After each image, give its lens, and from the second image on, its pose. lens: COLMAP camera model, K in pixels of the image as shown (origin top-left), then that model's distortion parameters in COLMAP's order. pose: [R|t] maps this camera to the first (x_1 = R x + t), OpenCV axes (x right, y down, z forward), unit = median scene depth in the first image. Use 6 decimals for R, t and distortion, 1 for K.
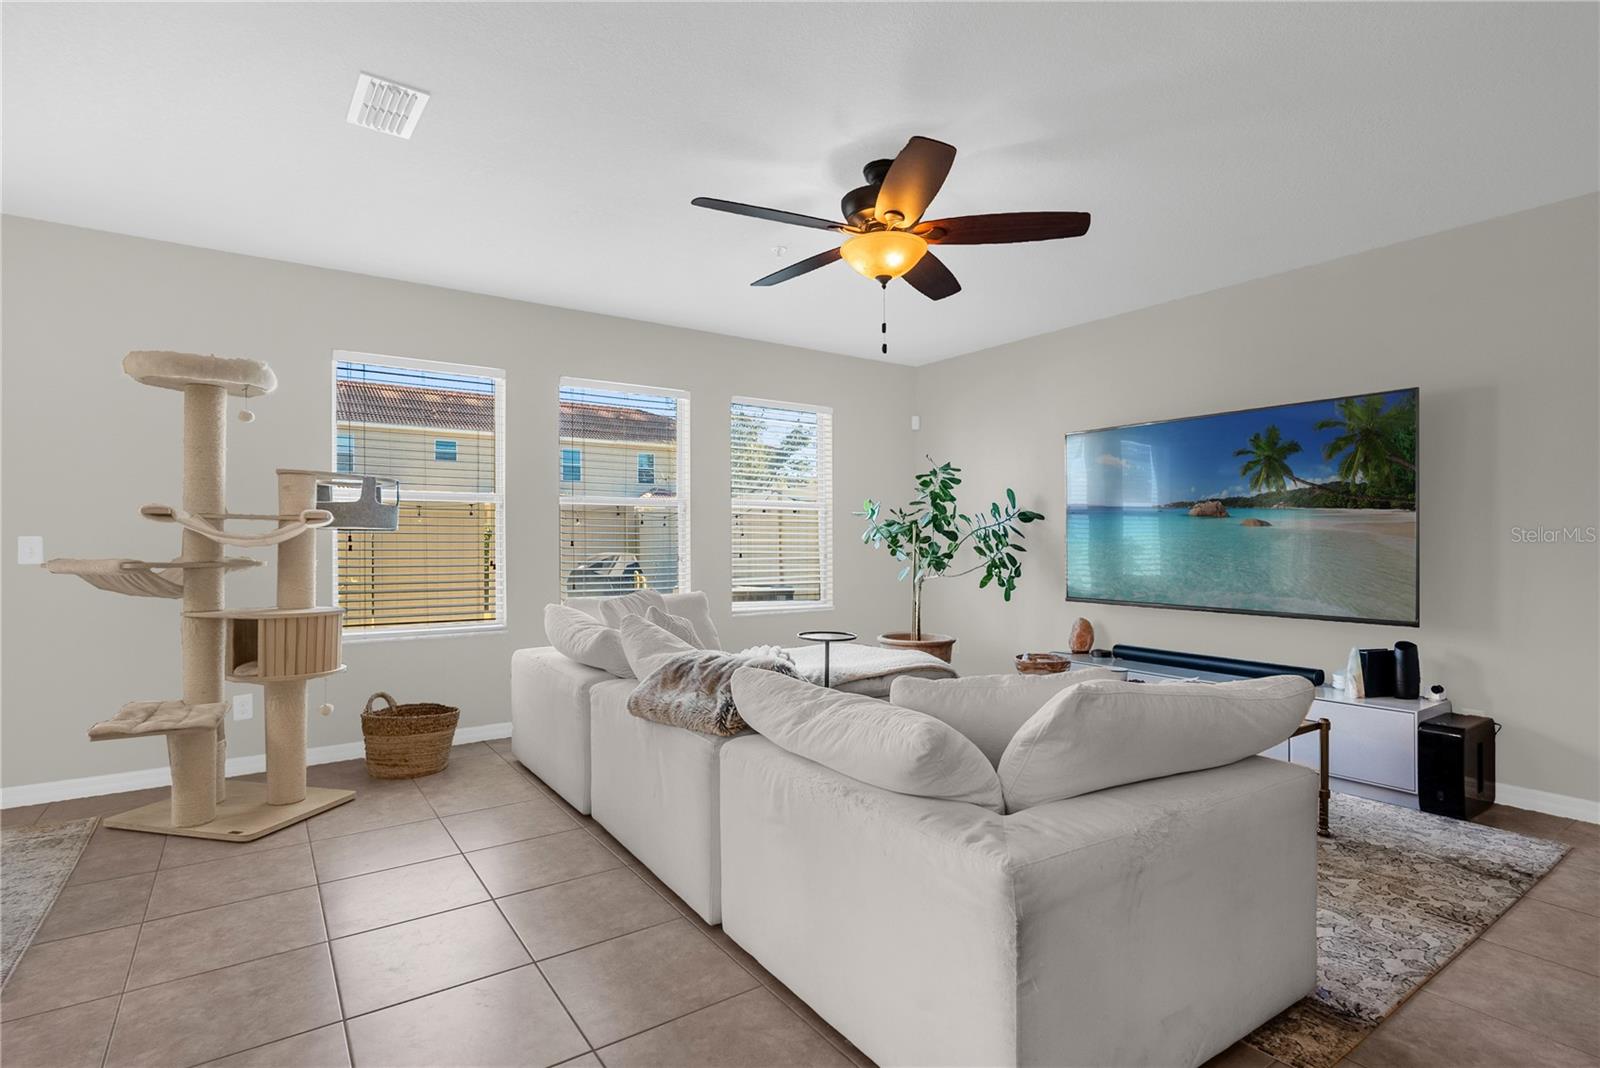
lens RADIAL K [[804.2, 0, 799.3], [0, 804.2, 539.0], [0, 0, 1]] dist [0.001080, 0.000776]
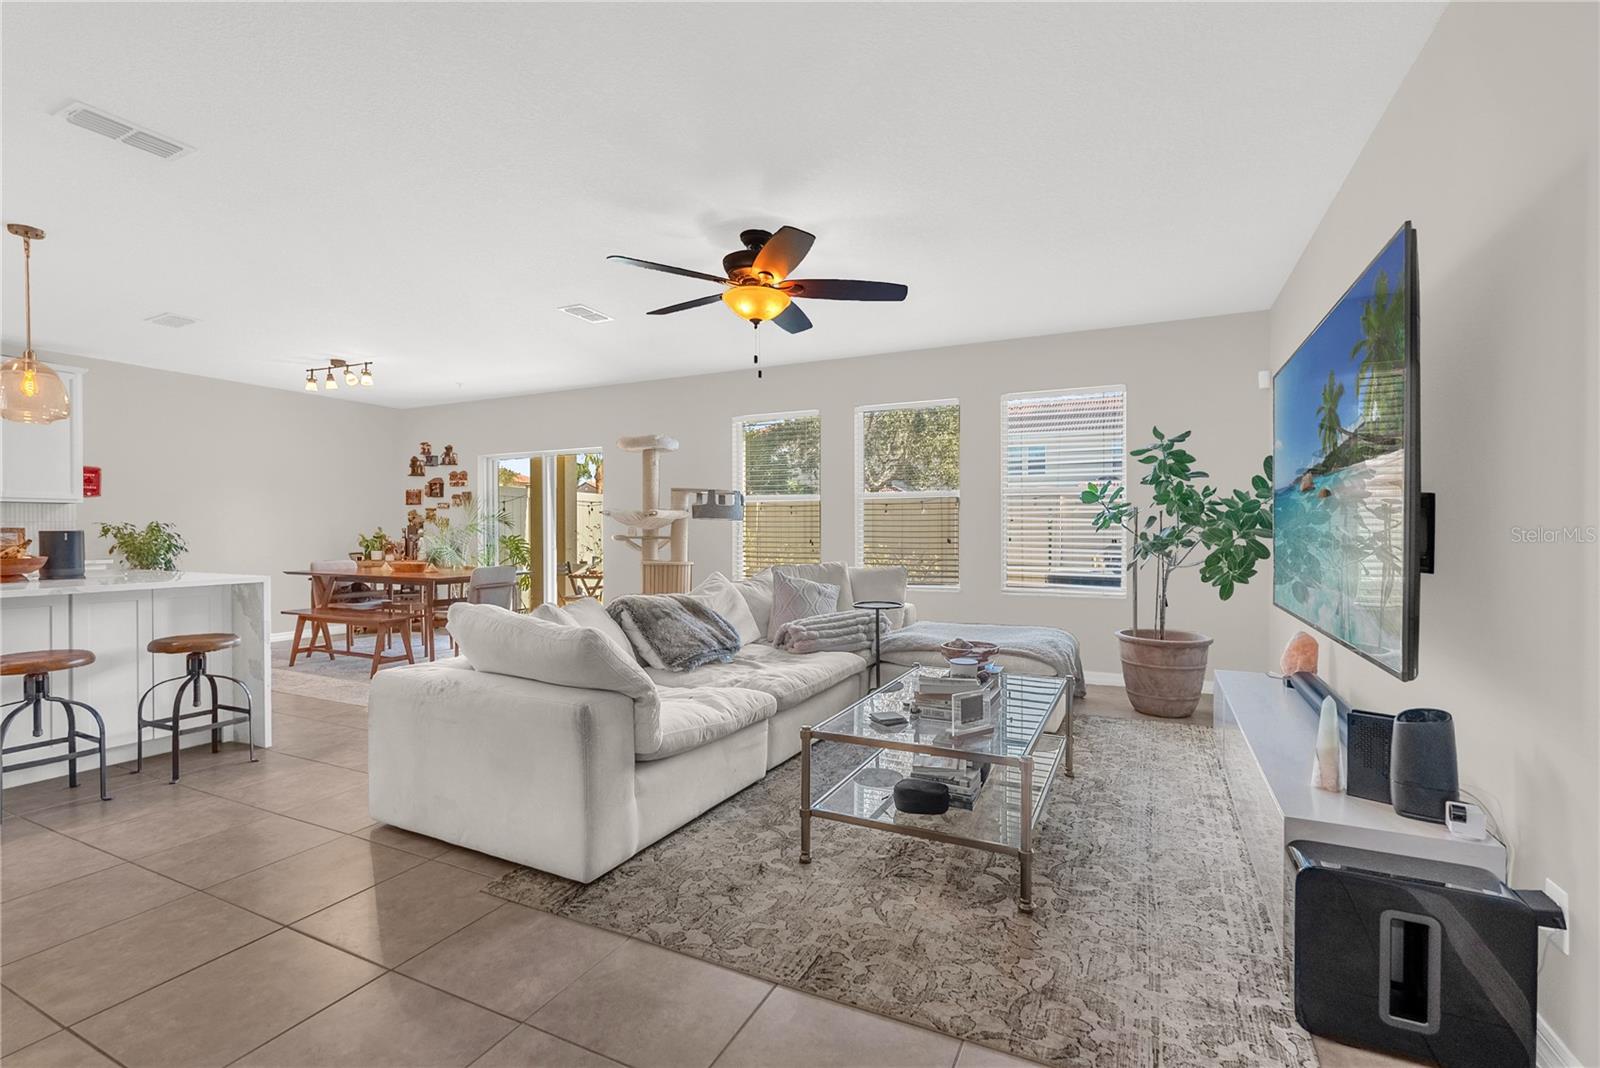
lens RADIAL K [[712.7, 0, 799.1], [0, 712.7, 539.4], [0, 0, 1]] dist [-0.000843, 0.001076]
pose [[0.480475, 0.014079, -0.876895, 0.610571], [0.000406, 0.999867, 0.016277, 0.005312], [0.877008, -0.008177, 0.480406, 0.268398]]
